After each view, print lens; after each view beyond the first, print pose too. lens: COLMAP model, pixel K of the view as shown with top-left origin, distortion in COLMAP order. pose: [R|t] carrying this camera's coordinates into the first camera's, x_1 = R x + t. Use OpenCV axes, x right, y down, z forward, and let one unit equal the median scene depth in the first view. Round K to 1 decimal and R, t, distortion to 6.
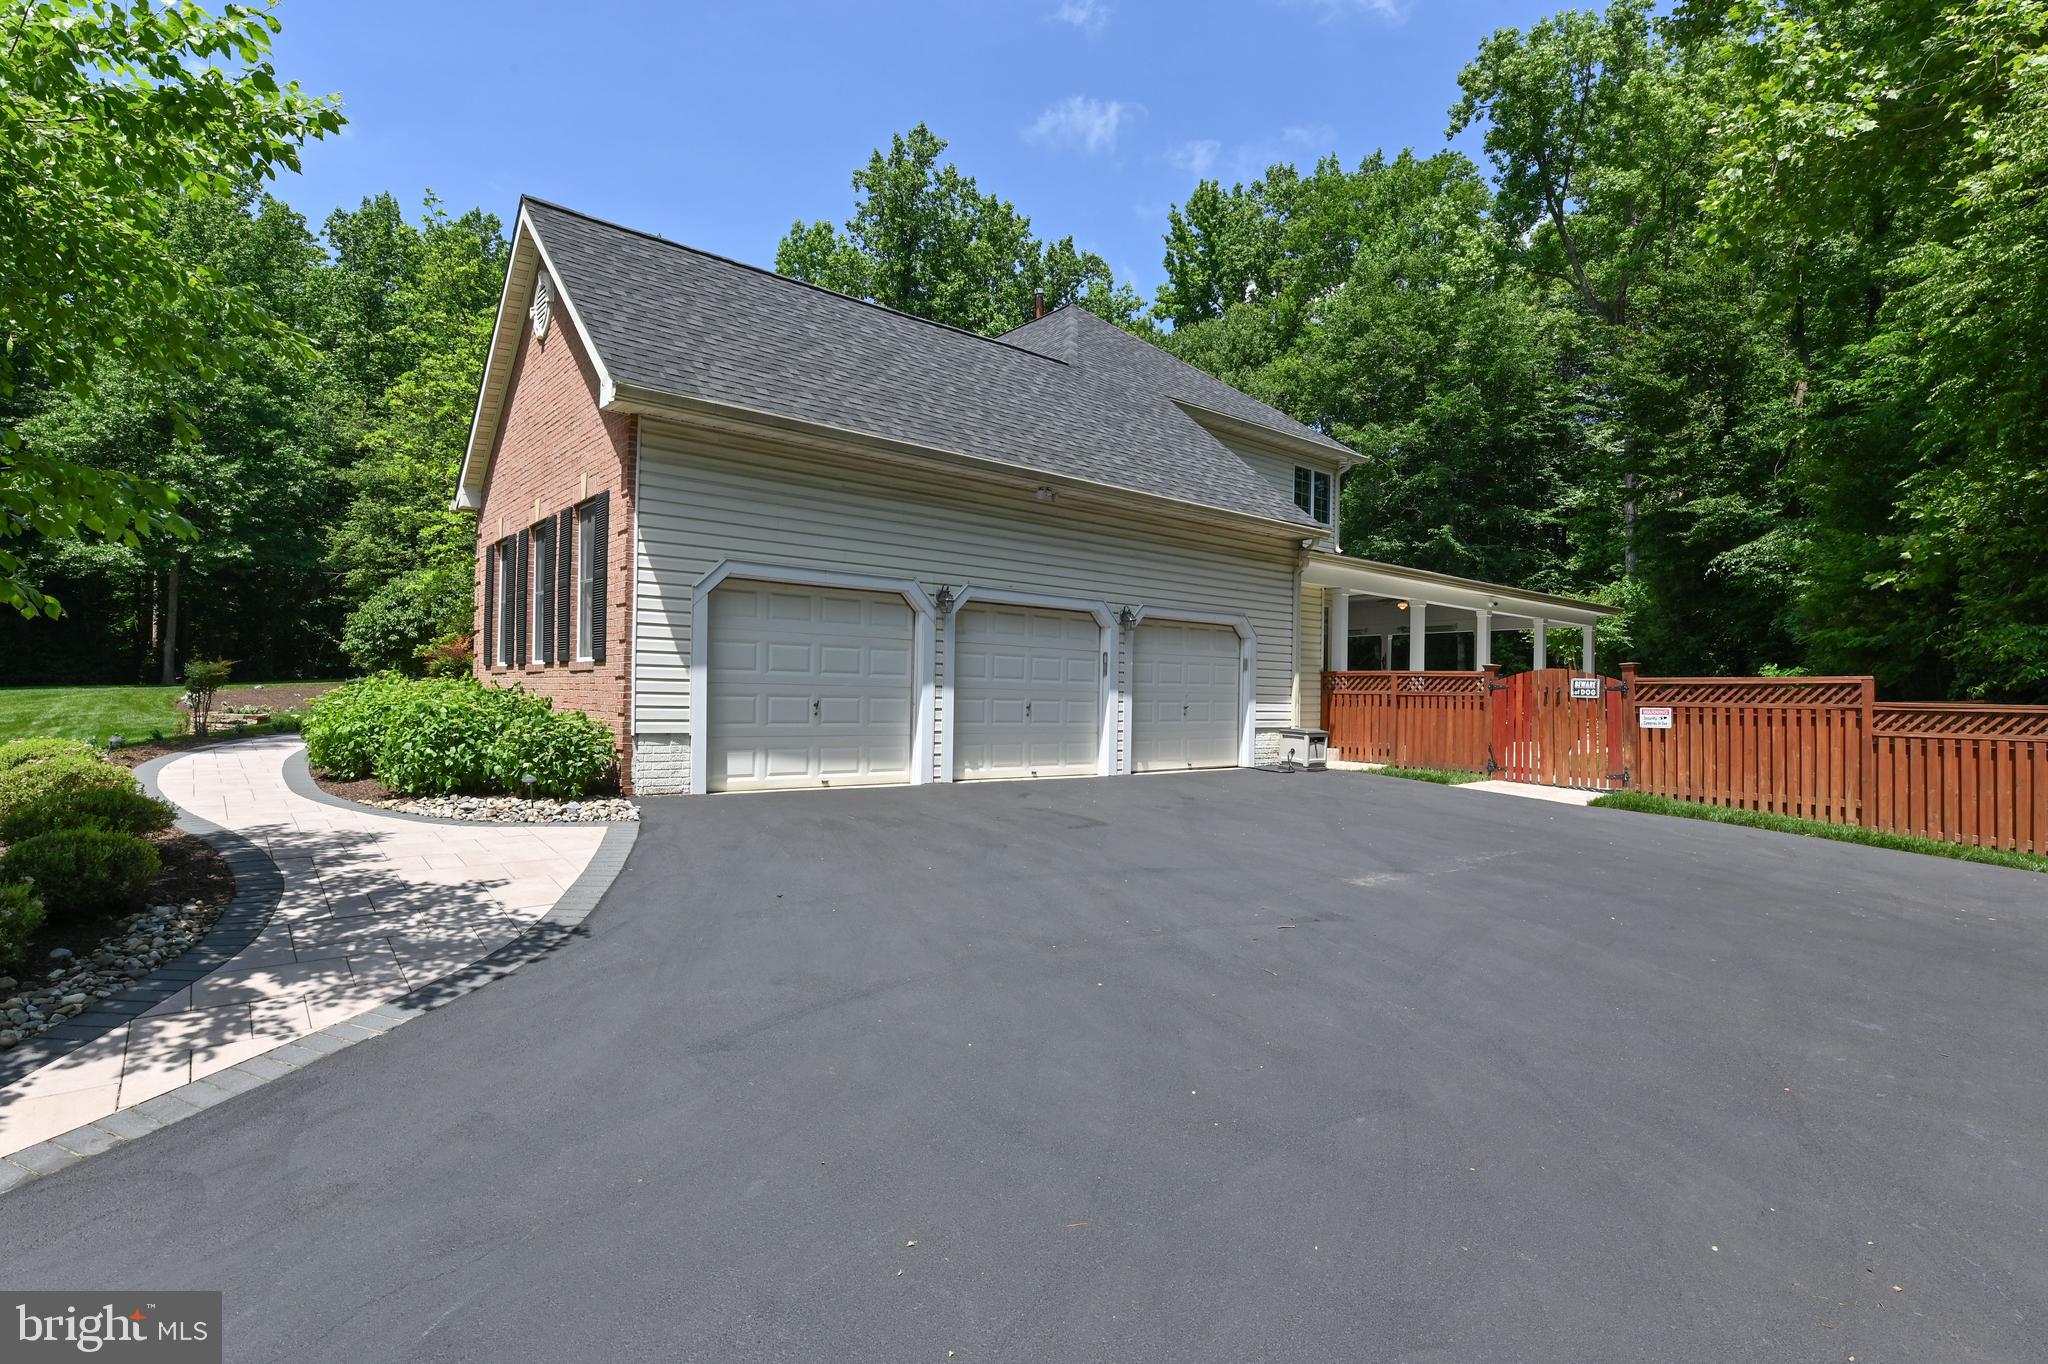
lens RADIAL K [[1040.1, 0, 1023.8], [0, 1040.1, 694.0], [0, 0, 1]] dist [-0.009239, -0.000543]
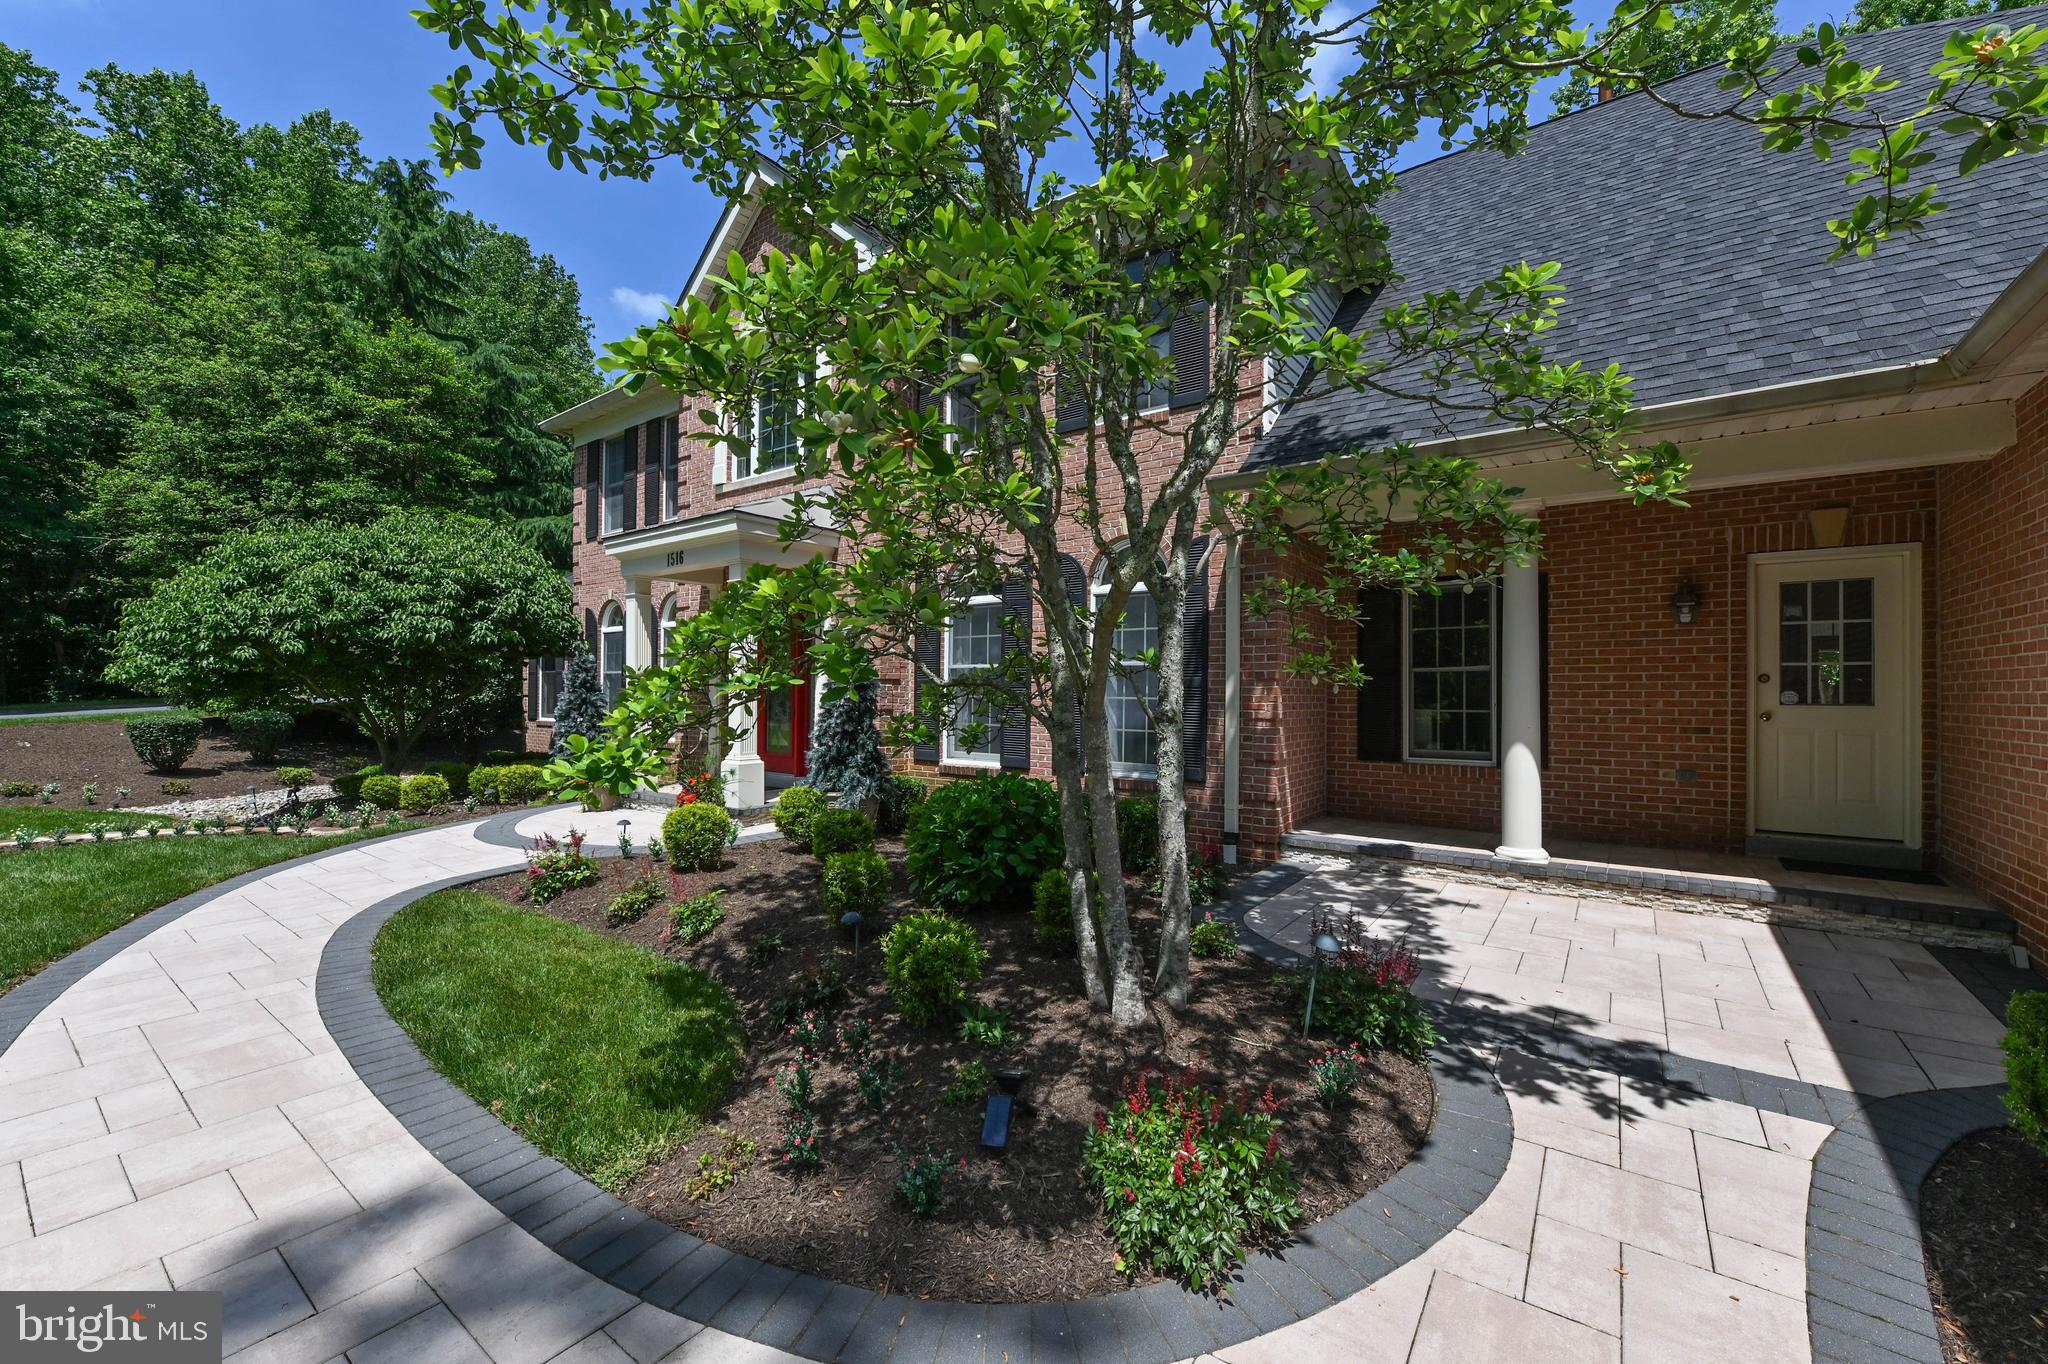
lens RADIAL K [[827.4, 0, 1032.5], [0, 827.4, 699.7], [0, 0, 1]] dist [-0.001378, -0.003988]
pose [[0.968888, -0.008500, 0.247354, -0.261829], [0.004908, 0.999873, 0.015133, -0.027173], [-0.247451, -0.013448, 0.968807, 0.406496]]
